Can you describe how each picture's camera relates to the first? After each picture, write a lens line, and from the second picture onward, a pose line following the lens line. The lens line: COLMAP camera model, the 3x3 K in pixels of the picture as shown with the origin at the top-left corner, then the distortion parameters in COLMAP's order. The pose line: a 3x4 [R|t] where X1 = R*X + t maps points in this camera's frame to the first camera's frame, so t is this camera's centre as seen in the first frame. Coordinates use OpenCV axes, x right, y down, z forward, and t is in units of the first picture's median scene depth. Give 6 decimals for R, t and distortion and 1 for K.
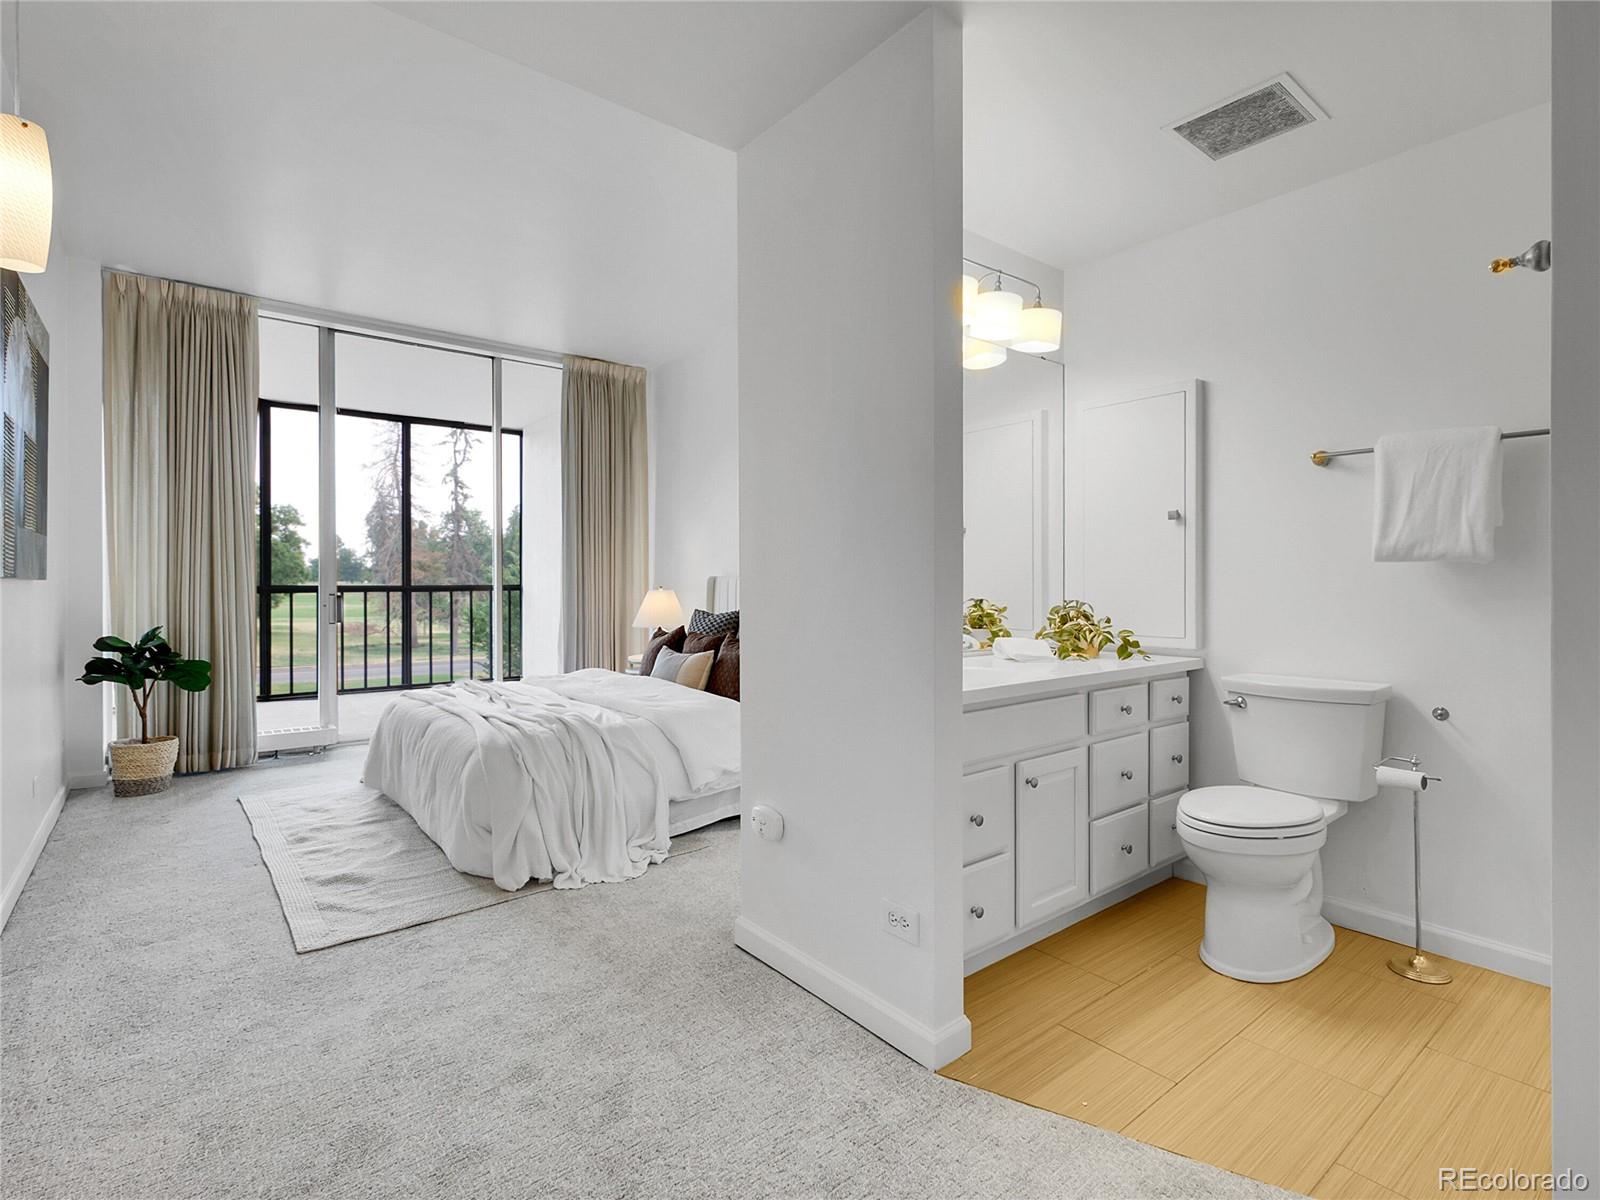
lens RADIAL K [[798.3, 0, 810.0], [0, 798.3, 588.5], [0, 0, 1]] dist [0.001060, 0.001126]
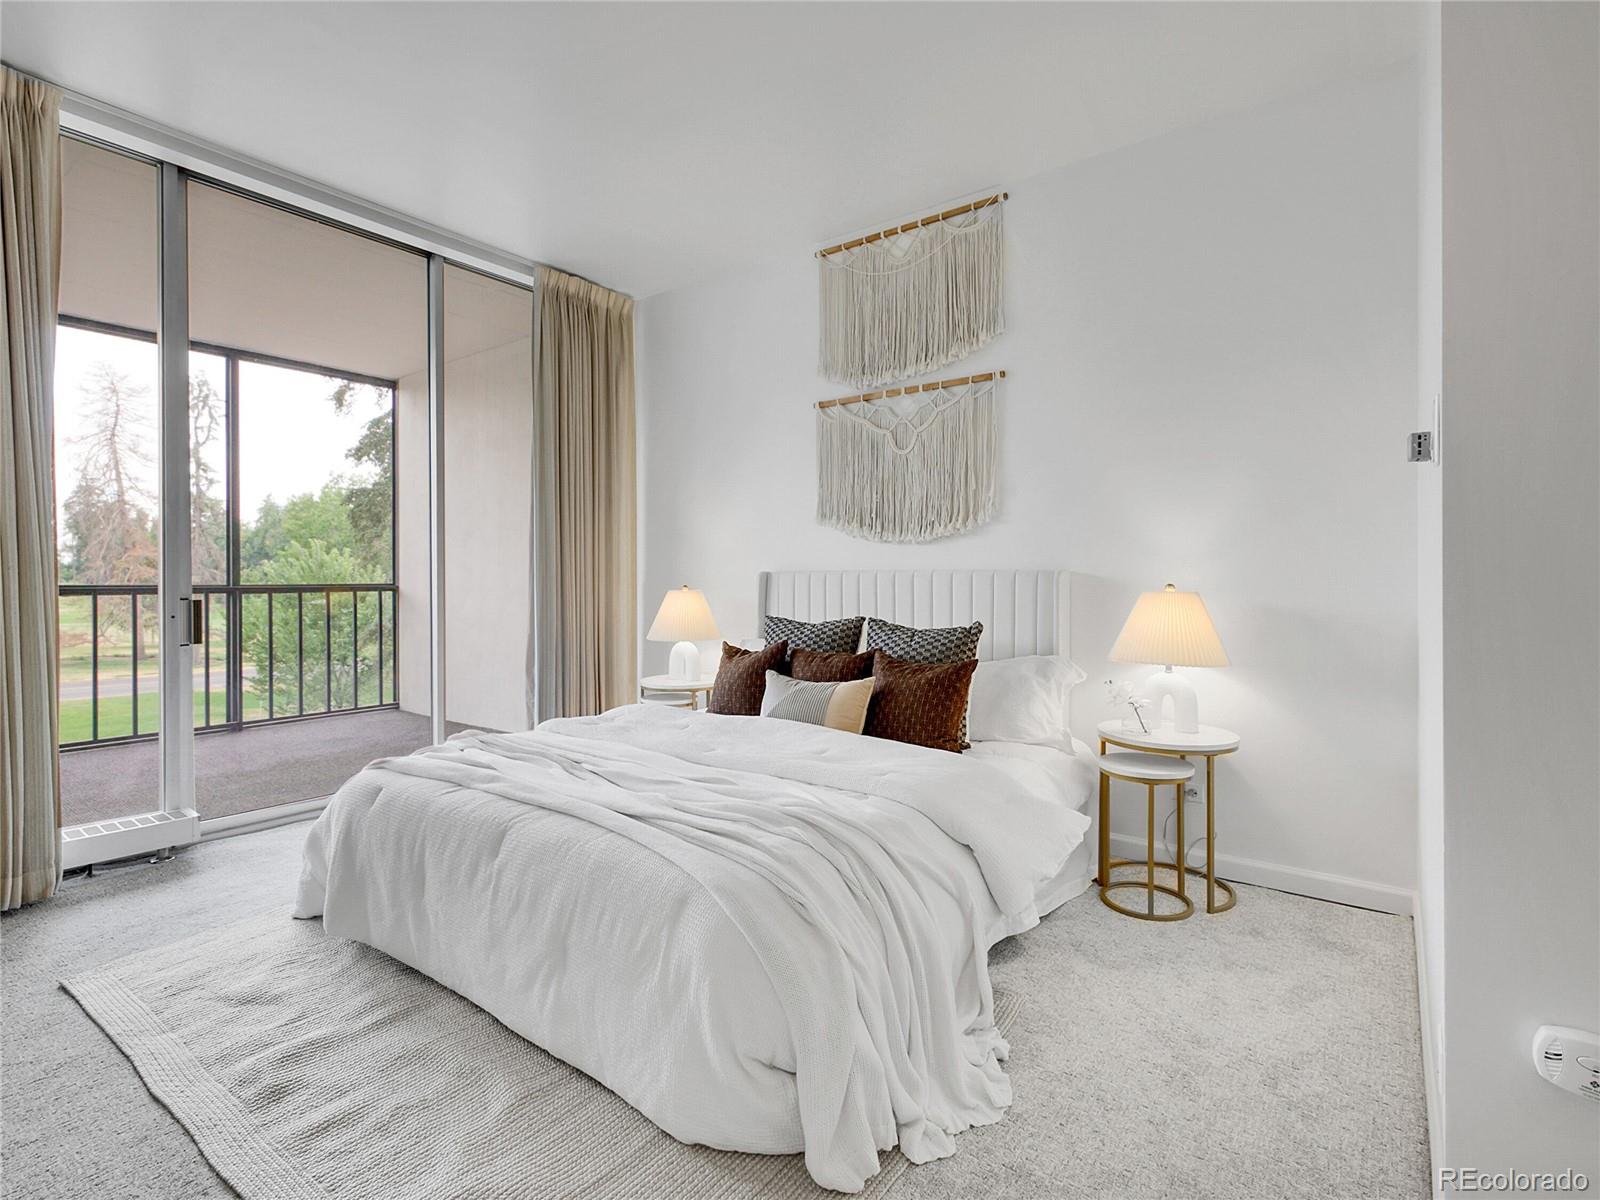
lens RADIAL K [[798.3, 0, 817.5], [0, 798.3, 585.8], [0, 0, 1]] dist [0.001060, 0.001126]
pose [[0.969371, -0.003749, 0.245574, -0.303781], [0.004088, 0.999991, -0.000872, -0.000793], [-0.245569, 0.001849, 0.969377, 0.305260]]
